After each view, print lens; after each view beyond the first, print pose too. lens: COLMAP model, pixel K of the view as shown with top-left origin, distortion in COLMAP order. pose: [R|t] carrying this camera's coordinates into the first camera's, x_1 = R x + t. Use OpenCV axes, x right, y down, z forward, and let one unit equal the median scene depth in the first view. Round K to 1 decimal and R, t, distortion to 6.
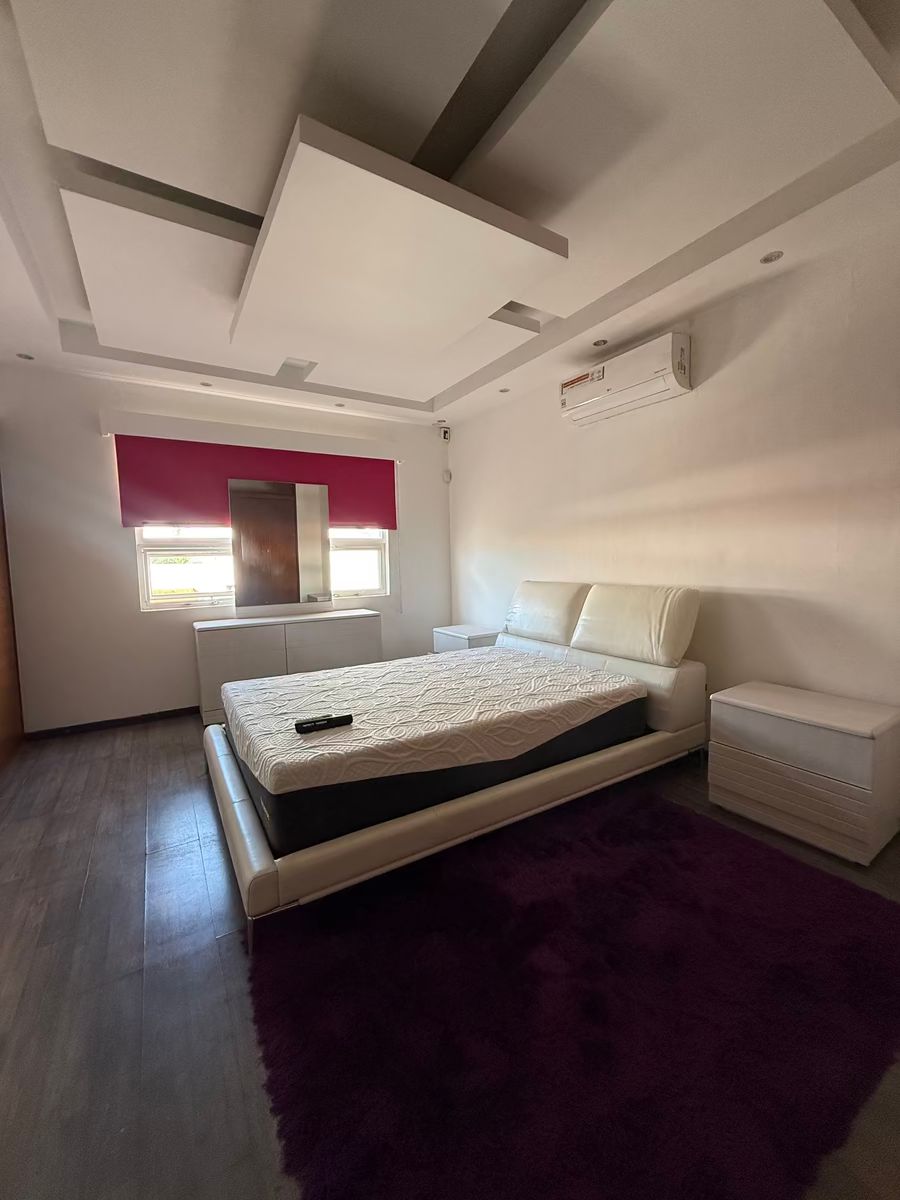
lens RADIAL K [[476.6, 0, 450.0], [0, 476.6, 600.0], [0, 0, 1]] dist [-0.000644, -0.000044]
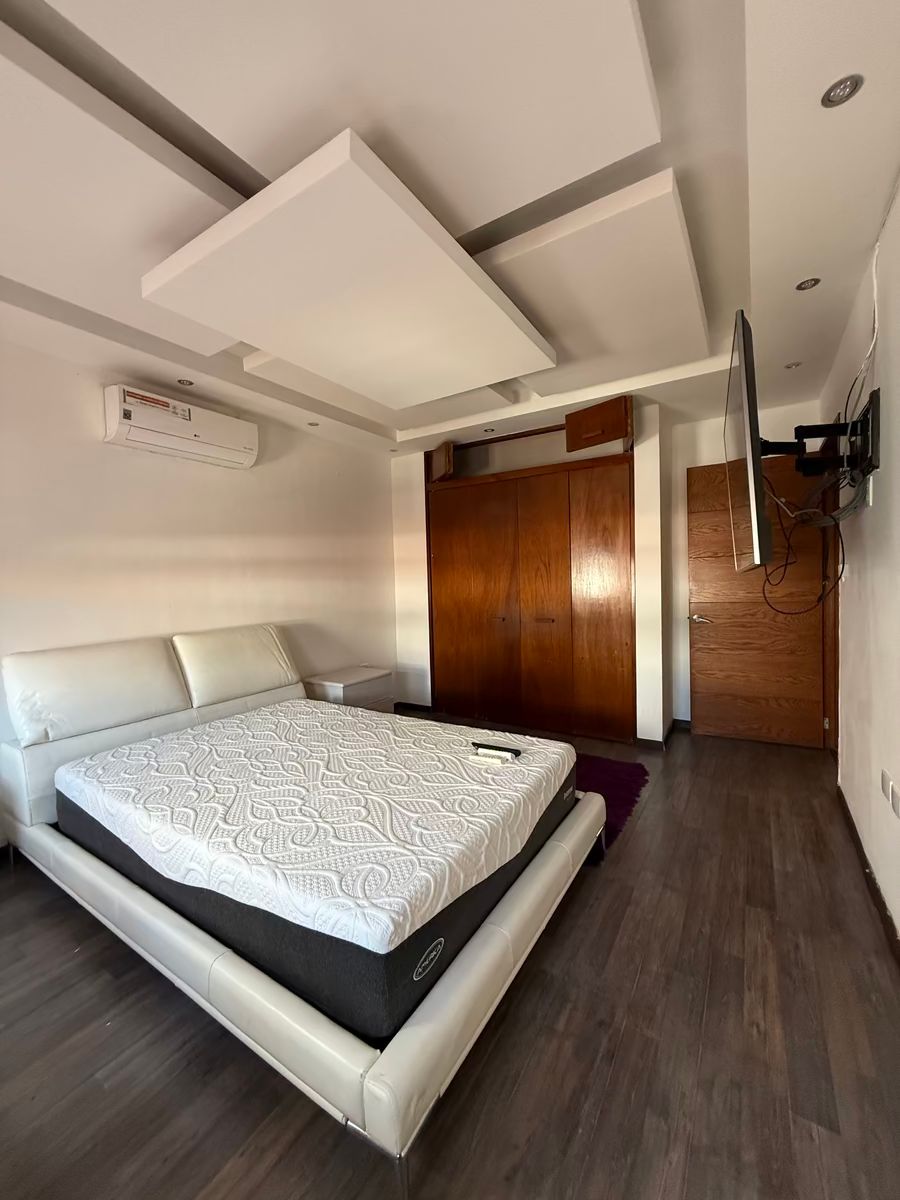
lens RADIAL K [[476.6, 0, 450.0], [0, 476.6, 600.0], [0, 0, 1]] dist [-0.000644, -0.000044]
pose [[-0.425765, -0.011516, 0.904760, -0.773187], [0.109777, 0.991875, 0.064285, -0.103643], [-0.898150, 0.126693, -0.421041, 0.958862]]
